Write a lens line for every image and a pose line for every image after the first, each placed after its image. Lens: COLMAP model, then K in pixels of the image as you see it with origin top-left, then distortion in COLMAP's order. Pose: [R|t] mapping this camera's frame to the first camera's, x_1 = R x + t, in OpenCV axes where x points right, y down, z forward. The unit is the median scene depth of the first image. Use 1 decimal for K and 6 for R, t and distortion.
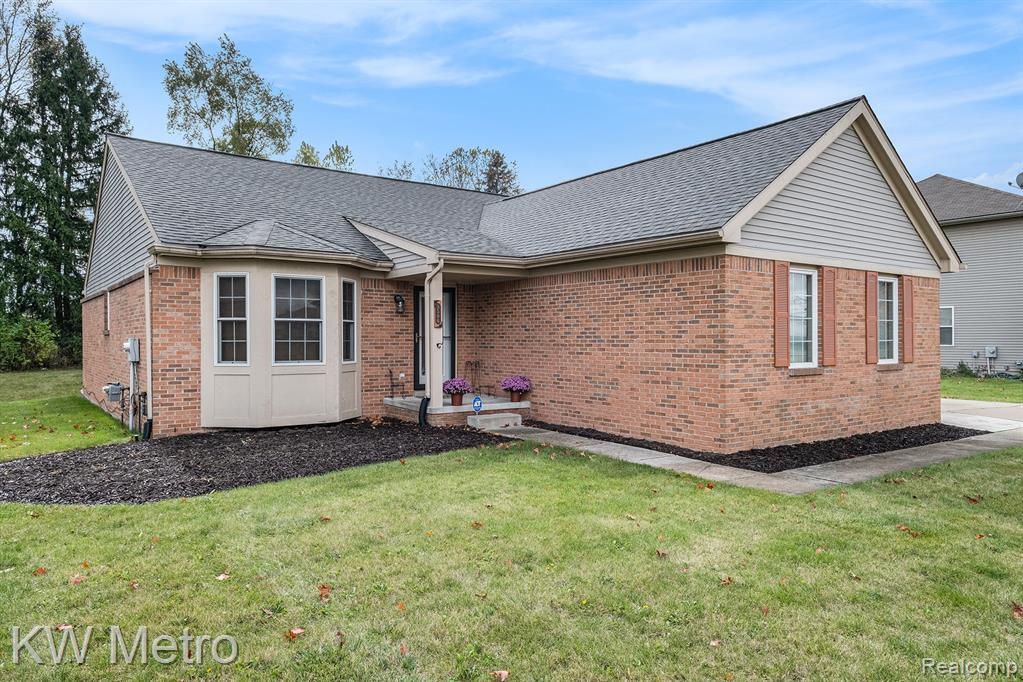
lens RADIAL K [[708.6, 0, 510.5], [0, 708.6, 347.6], [0, 0, 1]] dist [0.013592, 0.004807]
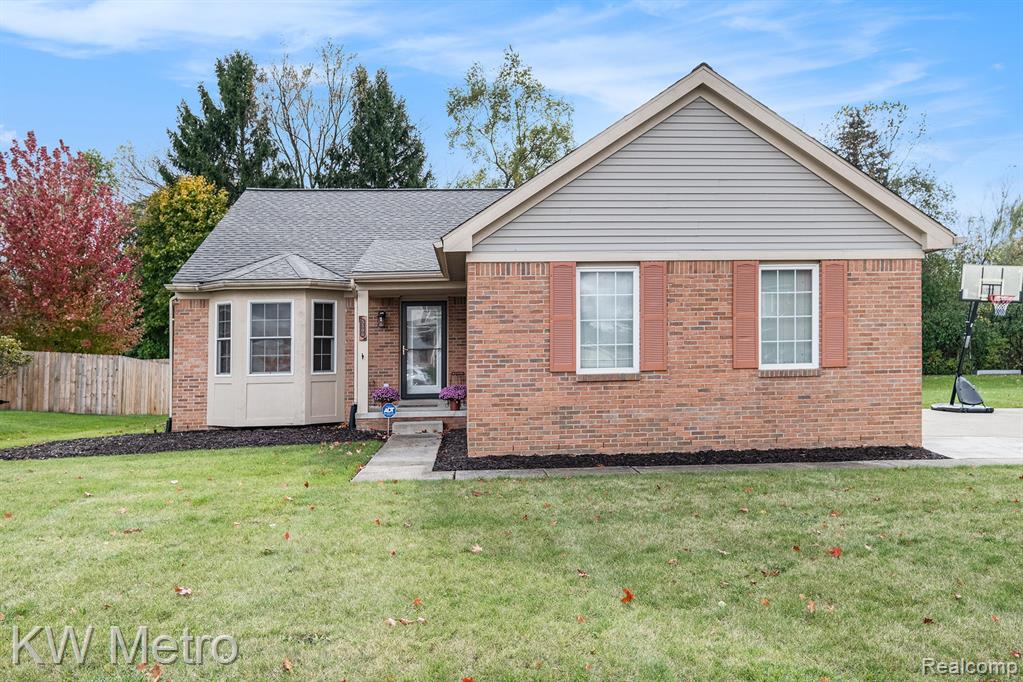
lens RADIAL K [[873.6, 0, 521.7], [0, 873.6, 339.1], [0, 0, 1]] dist [-0.004962, 0.017789]
pose [[0.852428, -0.029878, -0.521990, 0.817045], [0.014558, 0.999335, -0.033427, 0.018247], [0.522642, 0.020895, 0.852296, -0.029001]]
